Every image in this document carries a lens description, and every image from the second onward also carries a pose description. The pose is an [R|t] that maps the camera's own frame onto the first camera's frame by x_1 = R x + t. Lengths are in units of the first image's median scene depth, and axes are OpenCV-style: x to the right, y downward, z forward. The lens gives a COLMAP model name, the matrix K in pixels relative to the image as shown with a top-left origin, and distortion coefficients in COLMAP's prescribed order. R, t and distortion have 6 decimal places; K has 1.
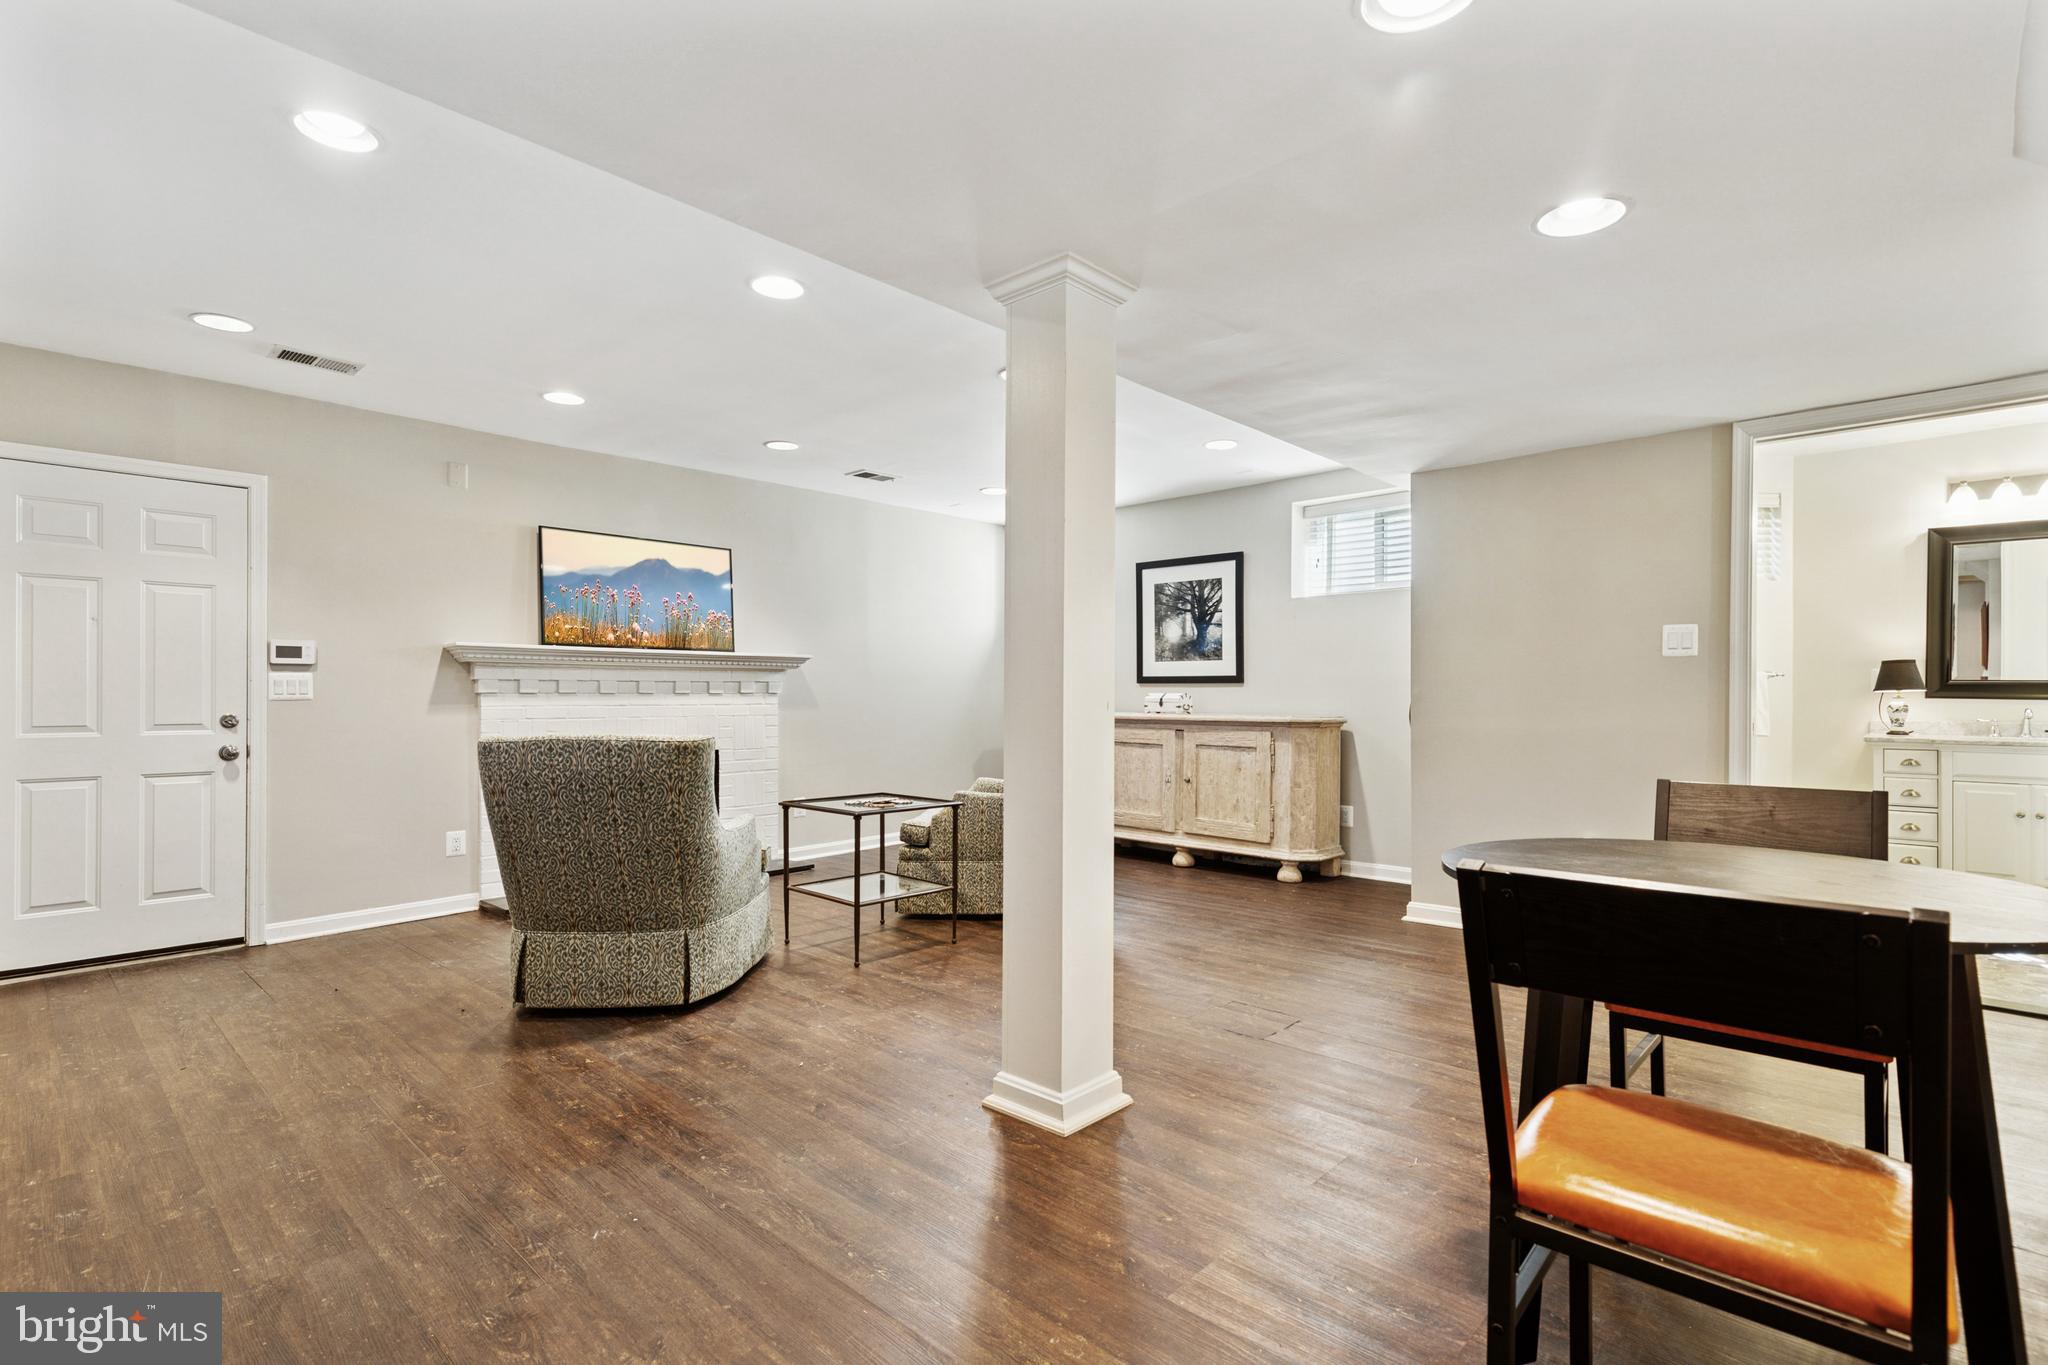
lens RADIAL K [[960.8, 0, 1016.5], [0, 960.8, 691.7], [0, 0, 1]] dist [0.012397, -0.000035]
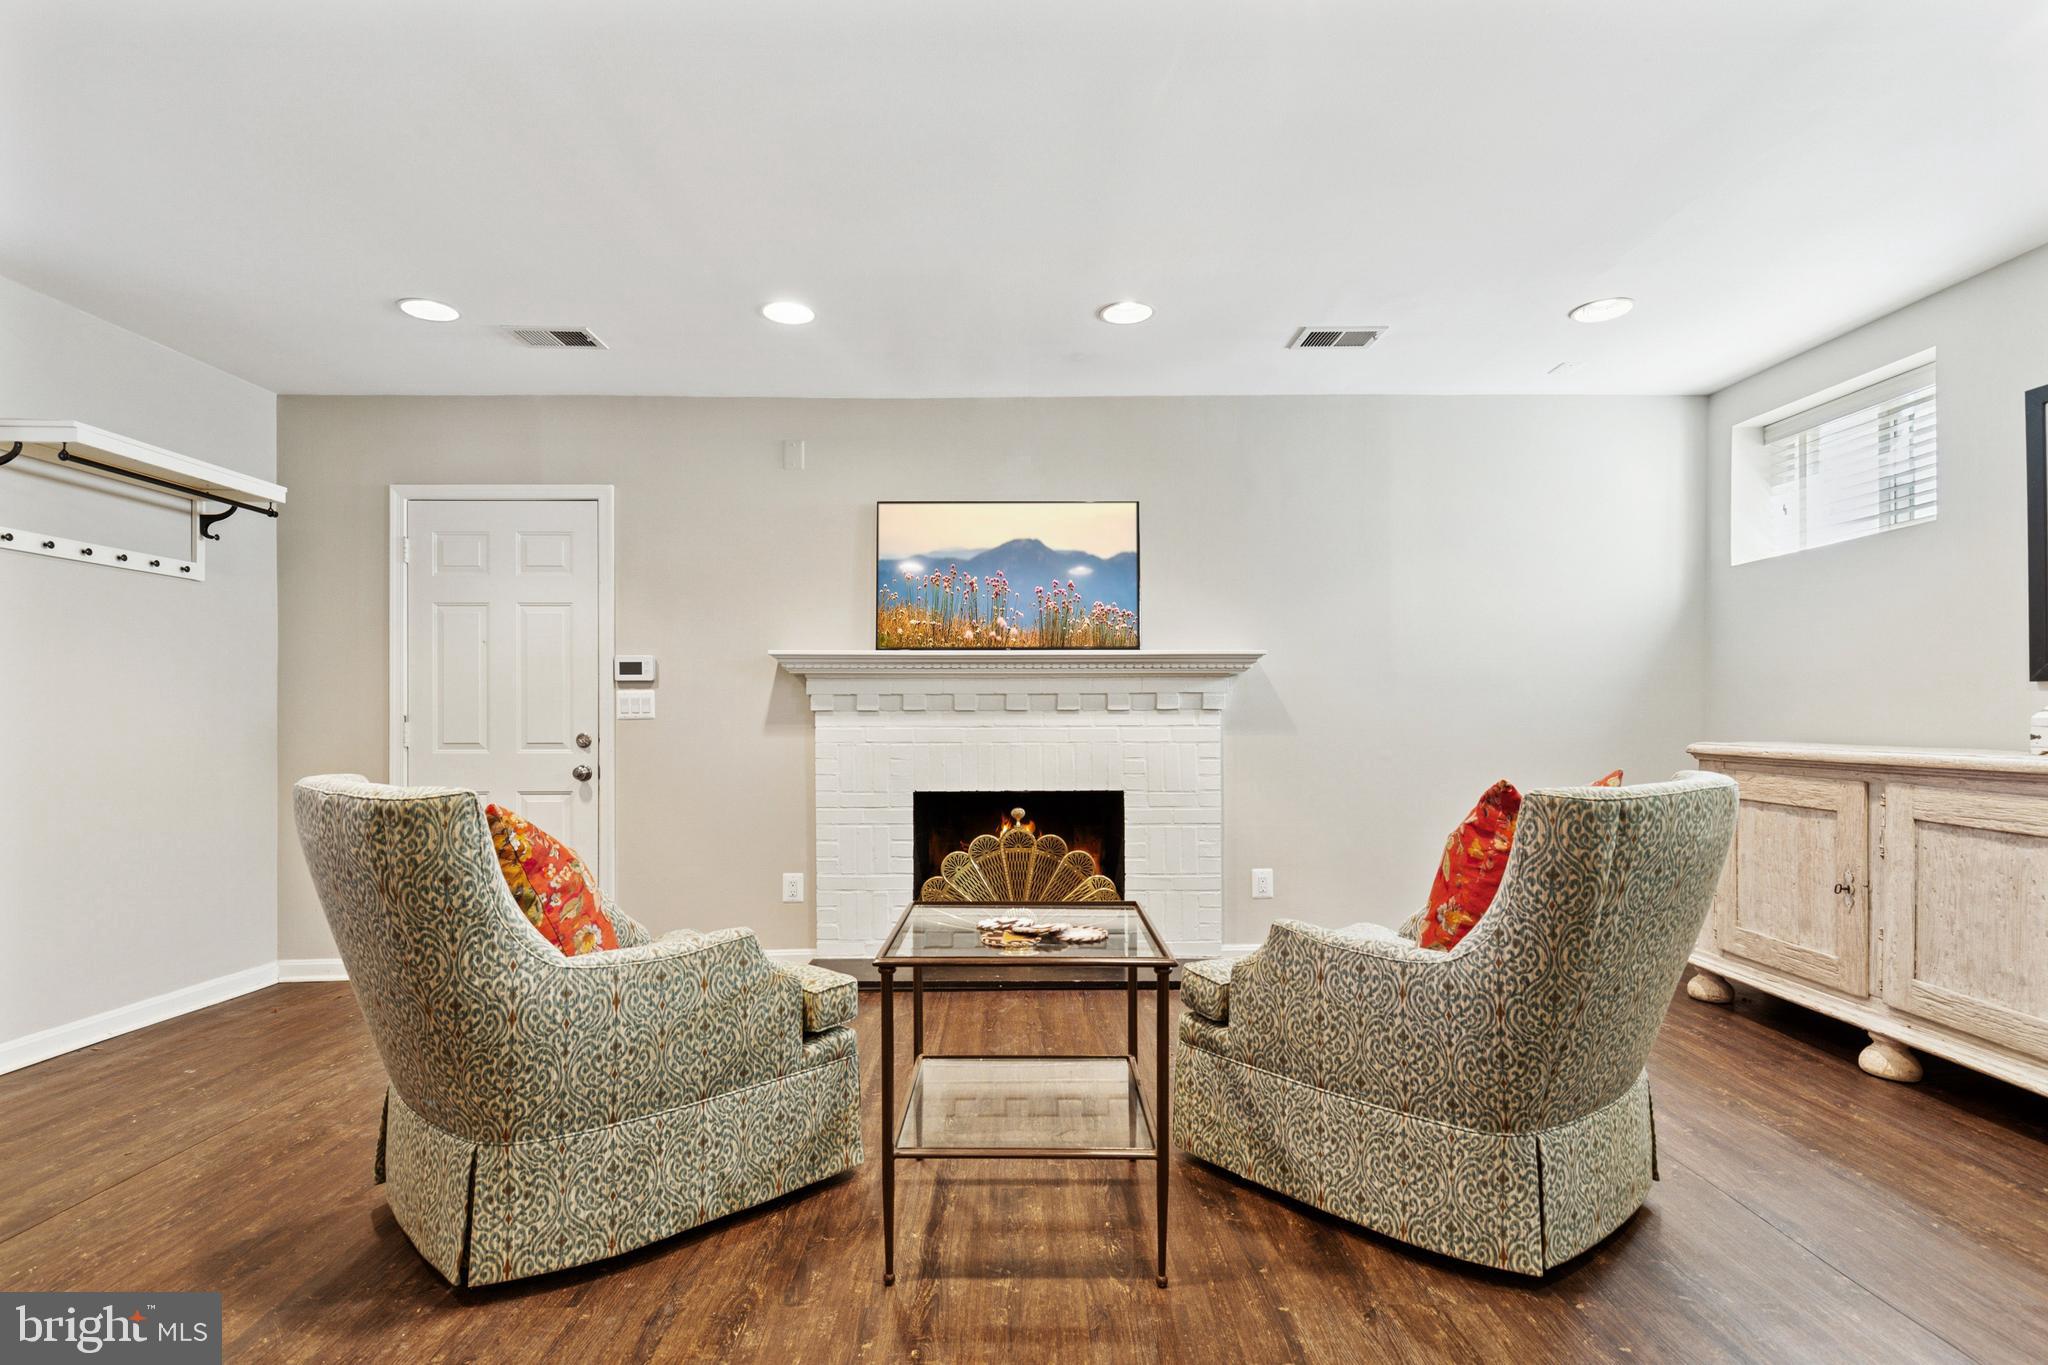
lens RADIAL K [[960.8, 0, 1030.3], [0, 960.8, 716.2], [0, 0, 1]] dist [0.012397, -0.000035]
pose [[0.698528, -0.001040, -0.715582, 0.175142], [0.005369, 0.999978, 0.003788, 0.003952], [0.715563, -0.006488, 0.698518, 0.563862]]
